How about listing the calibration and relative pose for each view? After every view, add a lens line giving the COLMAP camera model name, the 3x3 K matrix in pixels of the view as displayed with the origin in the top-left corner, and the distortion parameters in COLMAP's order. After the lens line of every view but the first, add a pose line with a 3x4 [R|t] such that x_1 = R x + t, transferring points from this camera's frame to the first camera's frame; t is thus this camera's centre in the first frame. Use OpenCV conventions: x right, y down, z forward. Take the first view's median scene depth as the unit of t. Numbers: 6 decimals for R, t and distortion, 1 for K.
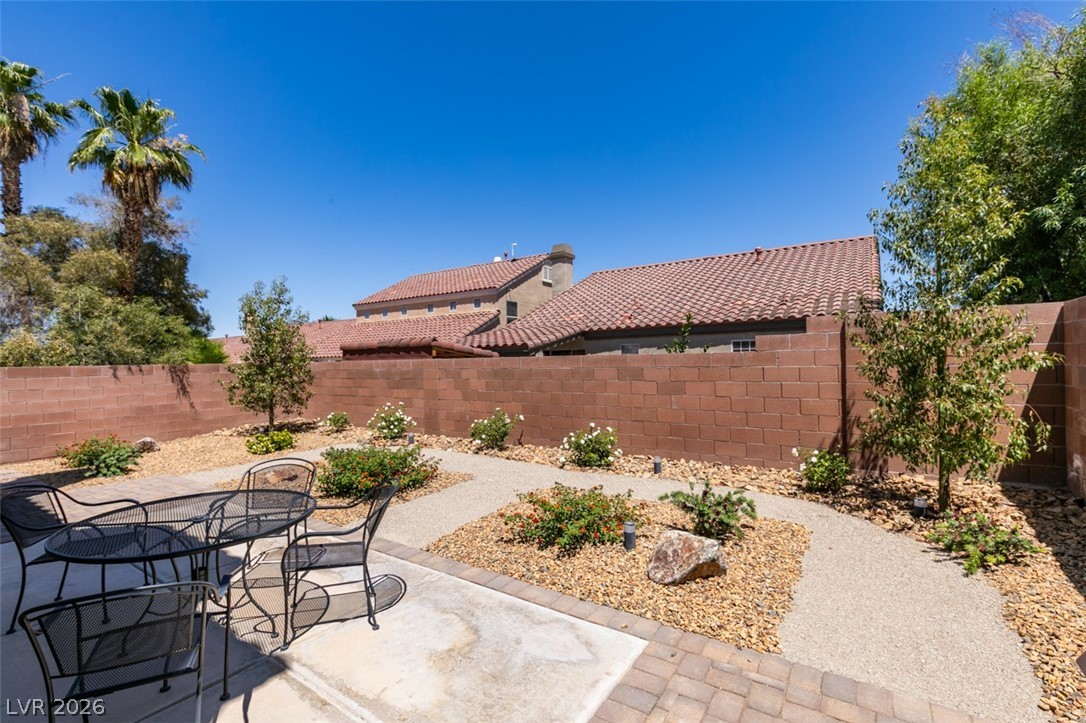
lens RADIAL K [[486.0, 0, 537.9], [0, 486.0, 361.0], [0, 0, 1]] dist [0.004159, -0.000015]
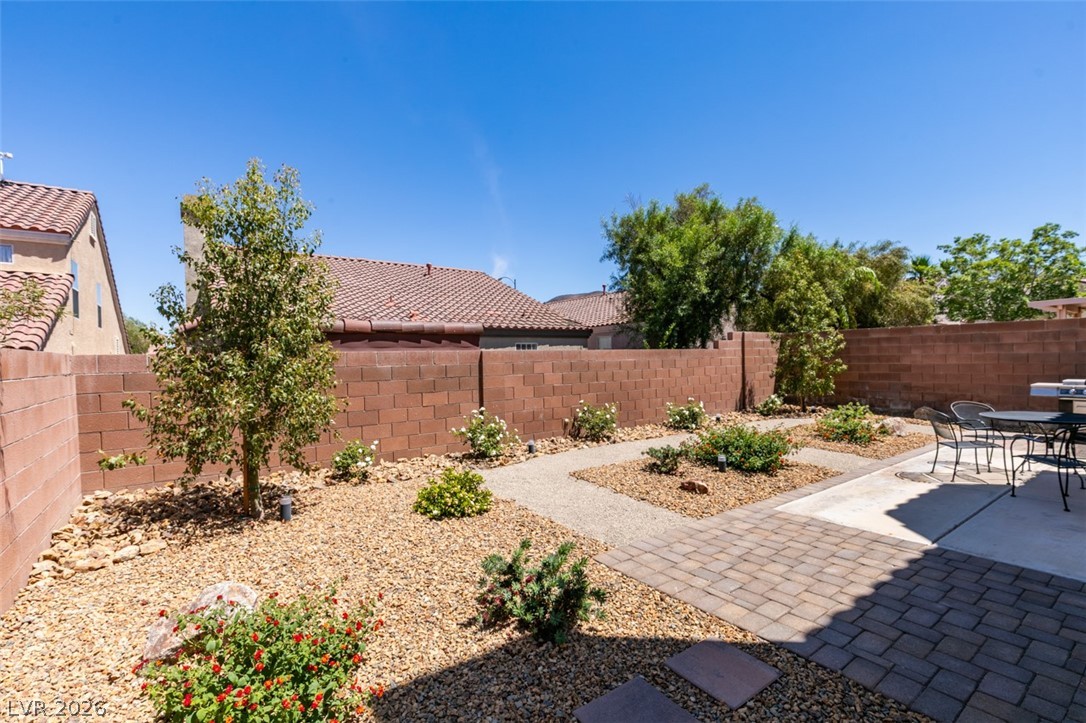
lens RADIAL K [[486.0, 0, 539.4], [0, 486.0, 359.3], [0, 0, 1]] dist [0.004159, -0.000015]
pose [[0.340522, 0.009803, 0.940185, -0.921614], [0.012041, 0.999818, -0.014786, 0.022429], [-0.940159, 0.016355, 0.340342, 0.636800]]
